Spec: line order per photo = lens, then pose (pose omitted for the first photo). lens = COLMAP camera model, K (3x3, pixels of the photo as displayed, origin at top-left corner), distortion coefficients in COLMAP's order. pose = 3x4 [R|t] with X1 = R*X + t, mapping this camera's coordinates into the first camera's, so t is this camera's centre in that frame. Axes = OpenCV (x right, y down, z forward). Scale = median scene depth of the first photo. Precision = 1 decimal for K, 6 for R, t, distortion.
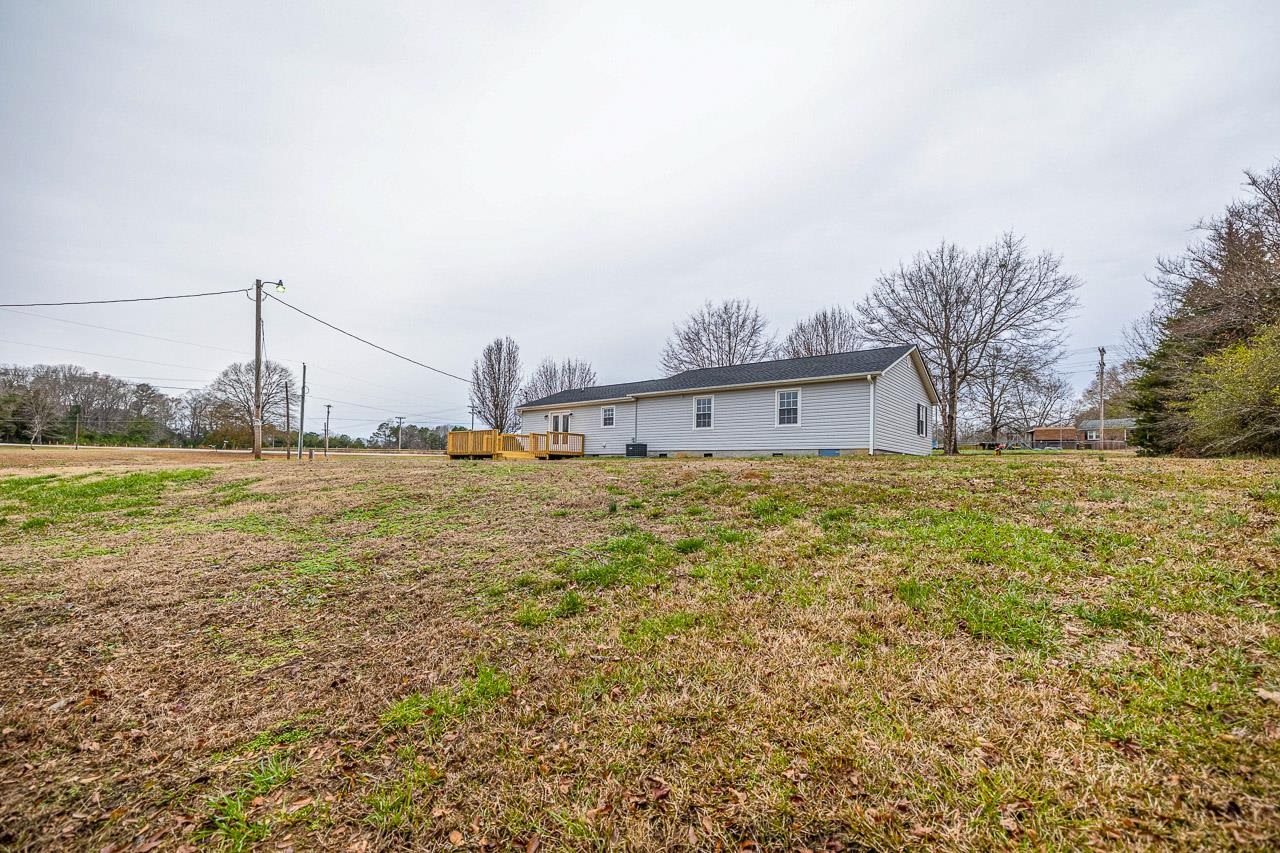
lens RADIAL K [[555.0, 0, 638.0], [0, 555.0, 436.3], [0, 0, 1]] dist [0.004214, -0.001105]
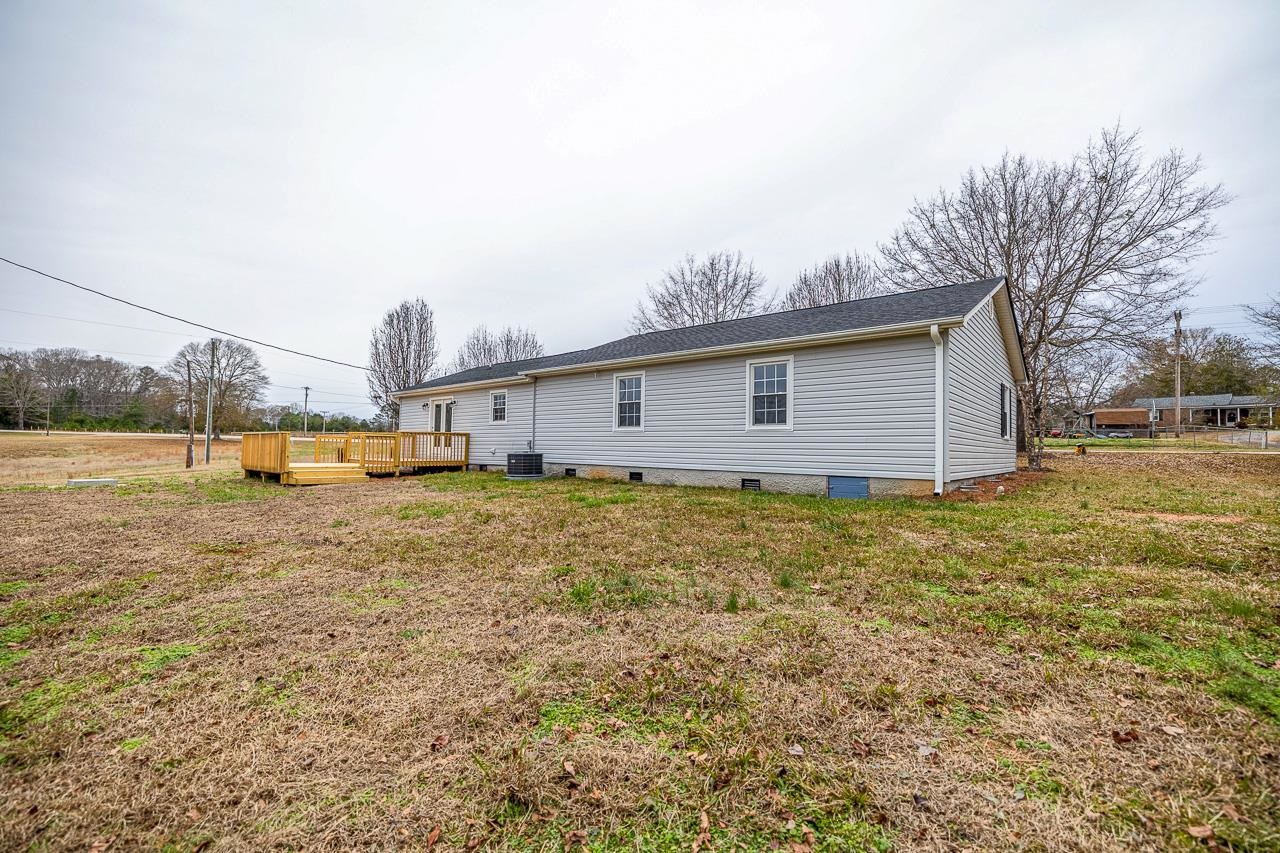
lens RADIAL K [[555.0, 0, 640.7], [0, 555.0, 418.2], [0, 0, 1]] dist [0.004214, -0.001105]
pose [[0.999866, -0.005946, -0.015260, 0.093792], [0.006012, 0.999973, 0.004263, -0.018735], [0.015234, -0.004354, 0.999874, 0.283238]]
